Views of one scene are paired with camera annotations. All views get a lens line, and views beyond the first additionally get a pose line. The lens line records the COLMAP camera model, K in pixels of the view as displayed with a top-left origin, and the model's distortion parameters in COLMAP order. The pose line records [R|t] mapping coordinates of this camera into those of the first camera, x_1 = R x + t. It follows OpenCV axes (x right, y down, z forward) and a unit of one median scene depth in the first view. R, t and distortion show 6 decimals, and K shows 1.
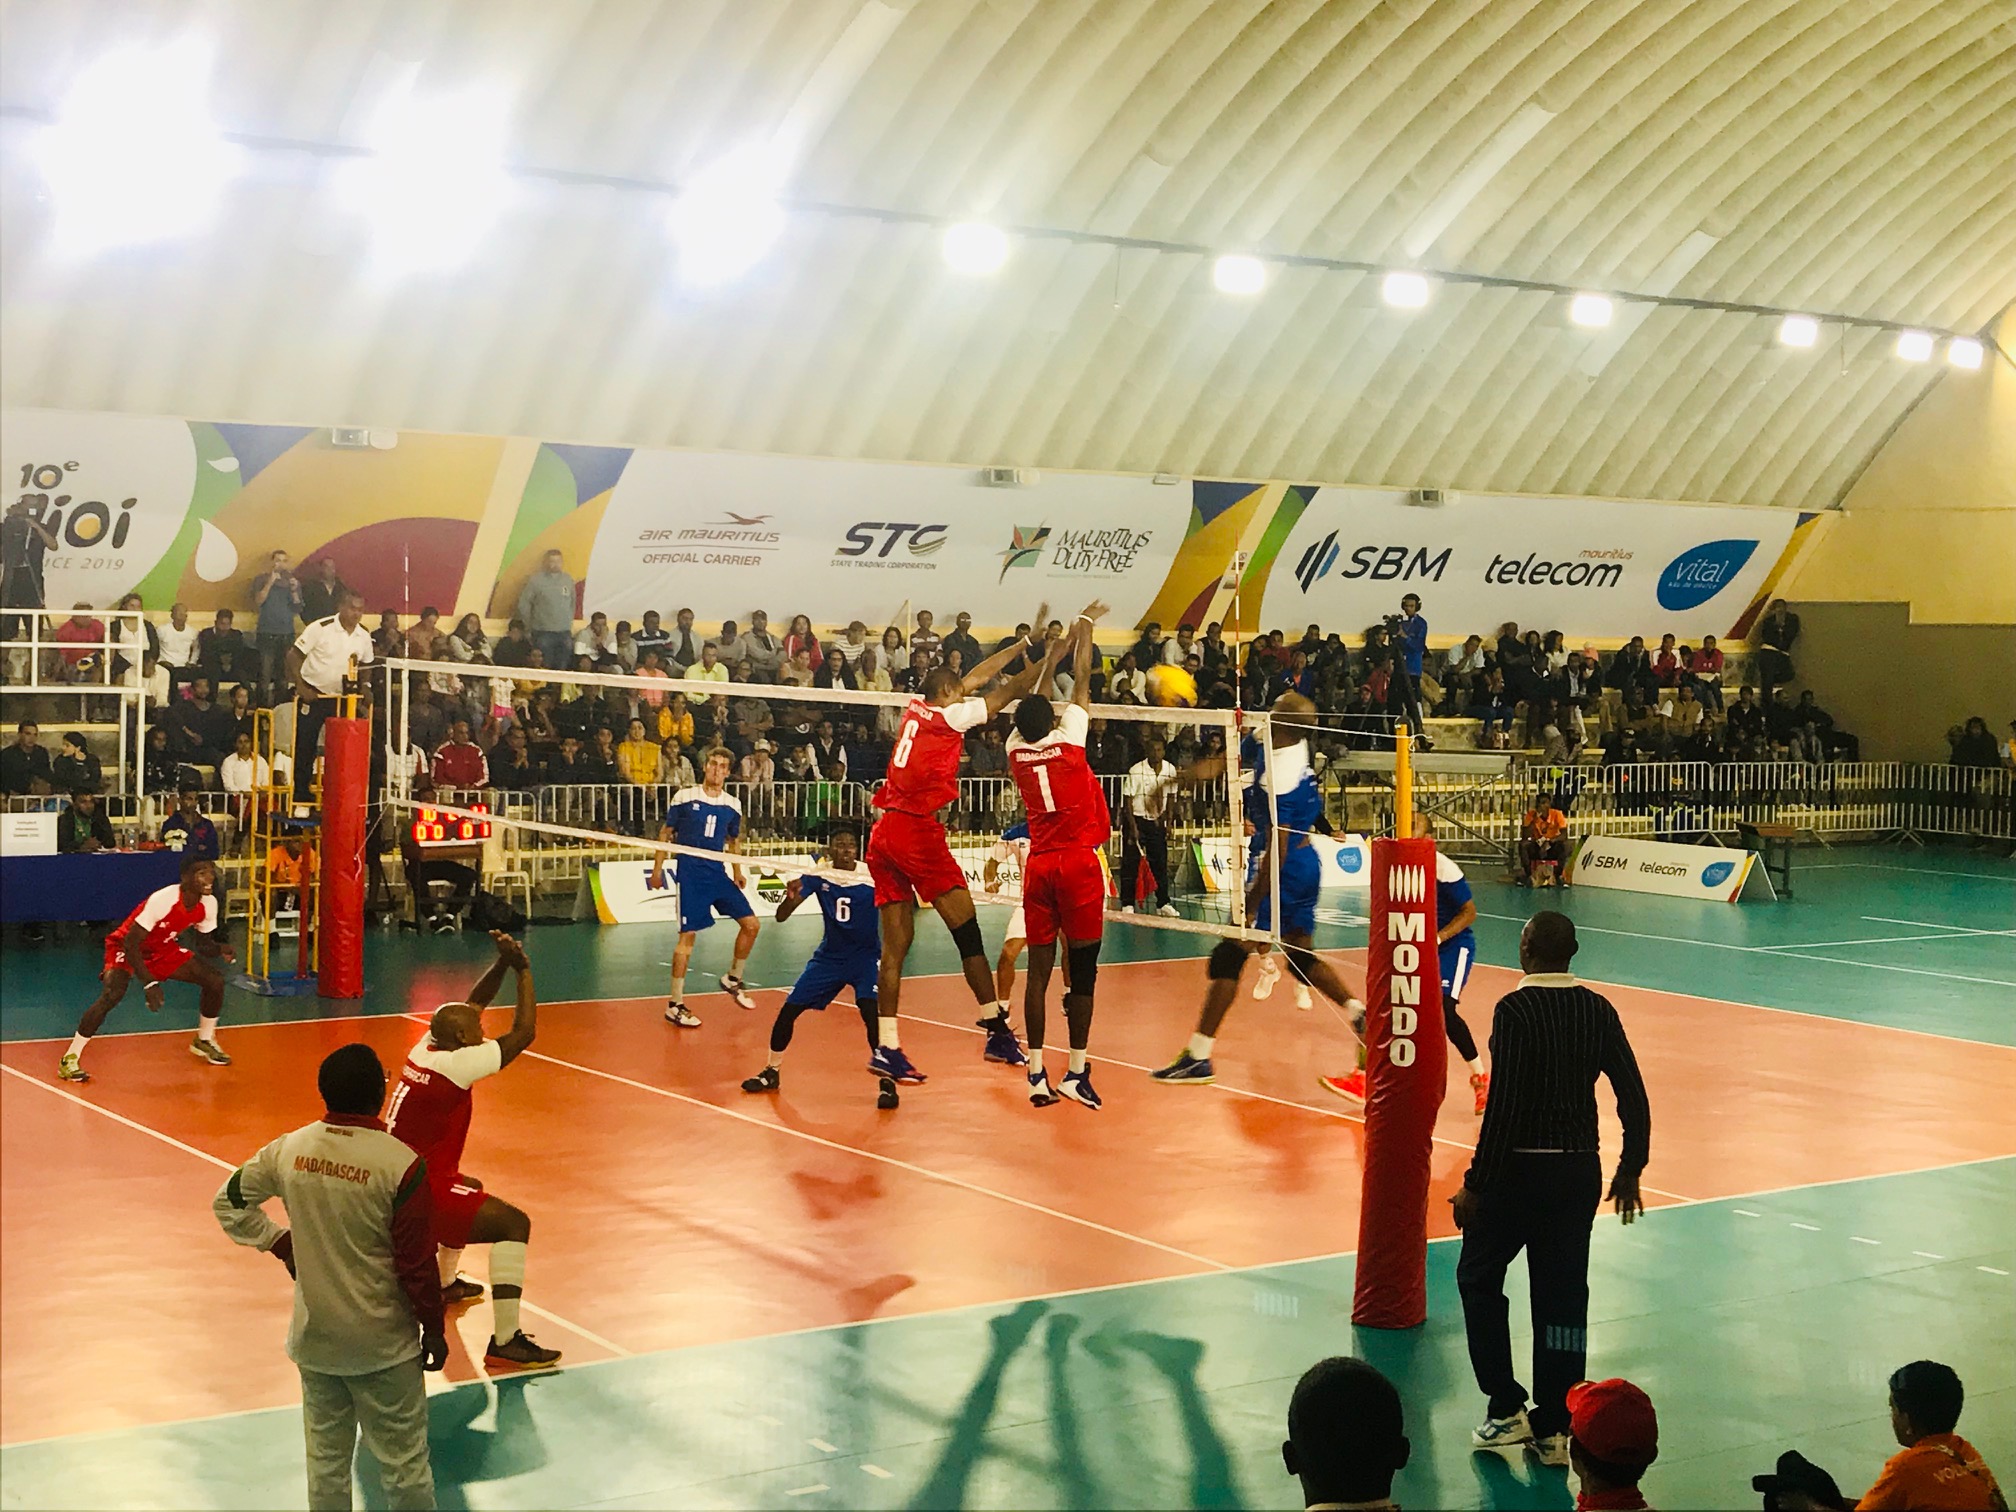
lens RADIAL K [[2882.5, 0, 1008.0], [0, 2882.5, 756.0], [0, 0, 1]] dist [0.240290, -1.114436]
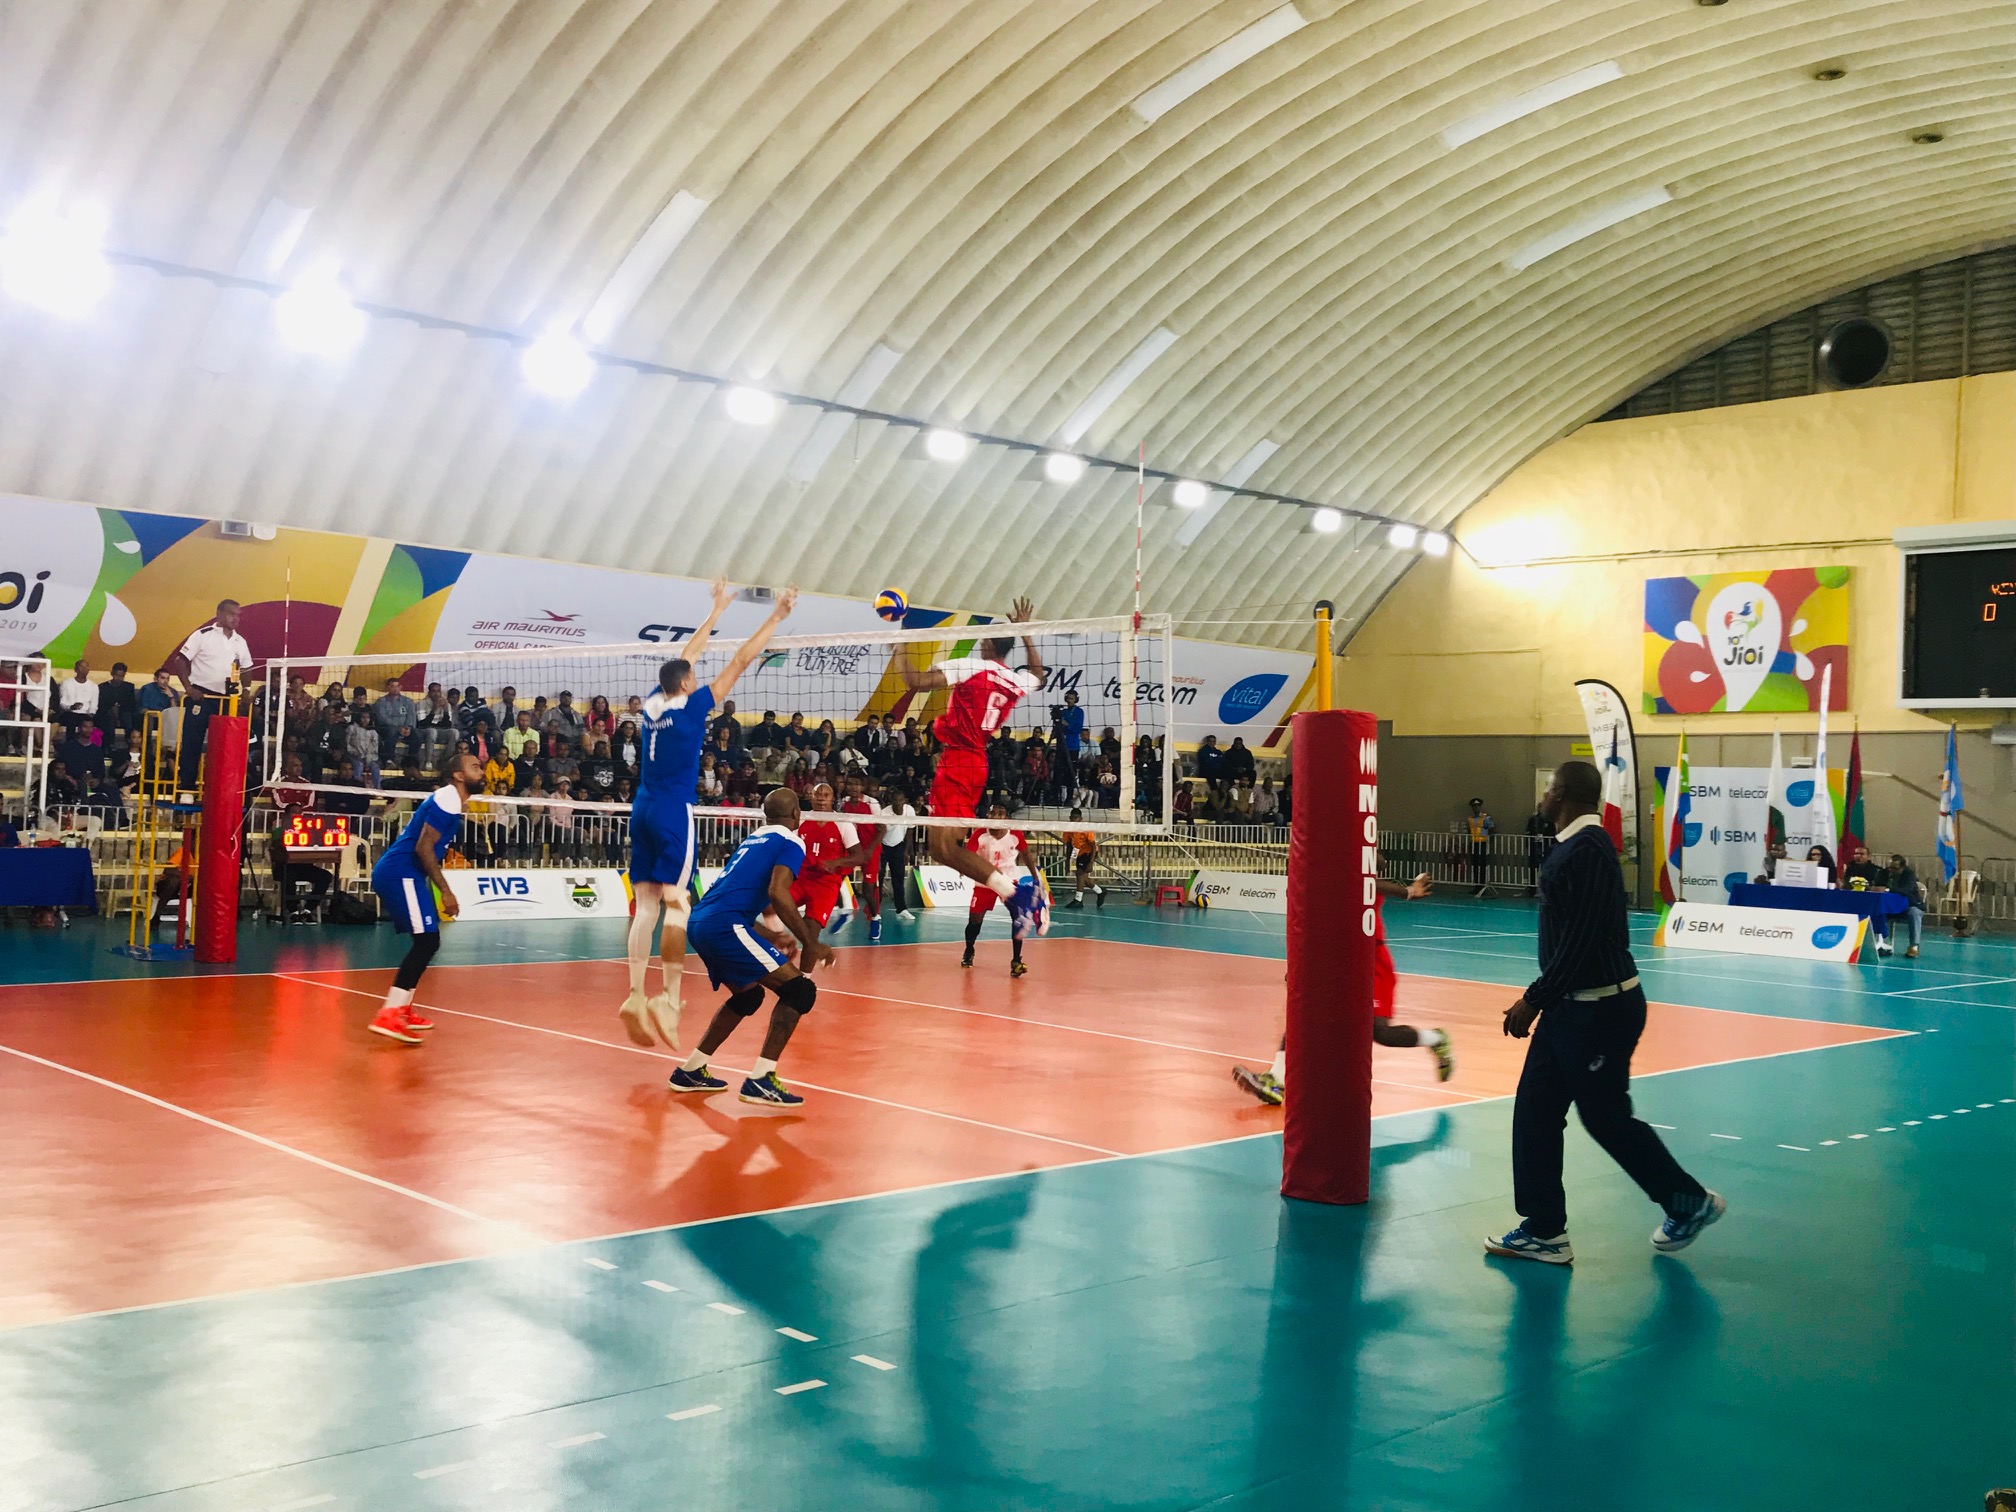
lens RADIAL K [[1930.9, 0, 1008.0], [0, 1930.9, 756.0], [0, 0, 1]] dist [0.147913, -0.450771]
pose [[0.986975, 0.016375, 0.160036, -0.031119], [-0.006015, 0.997867, -0.065004, 0.032827], [-0.160759, 0.063195, 0.984968, 0.127838]]
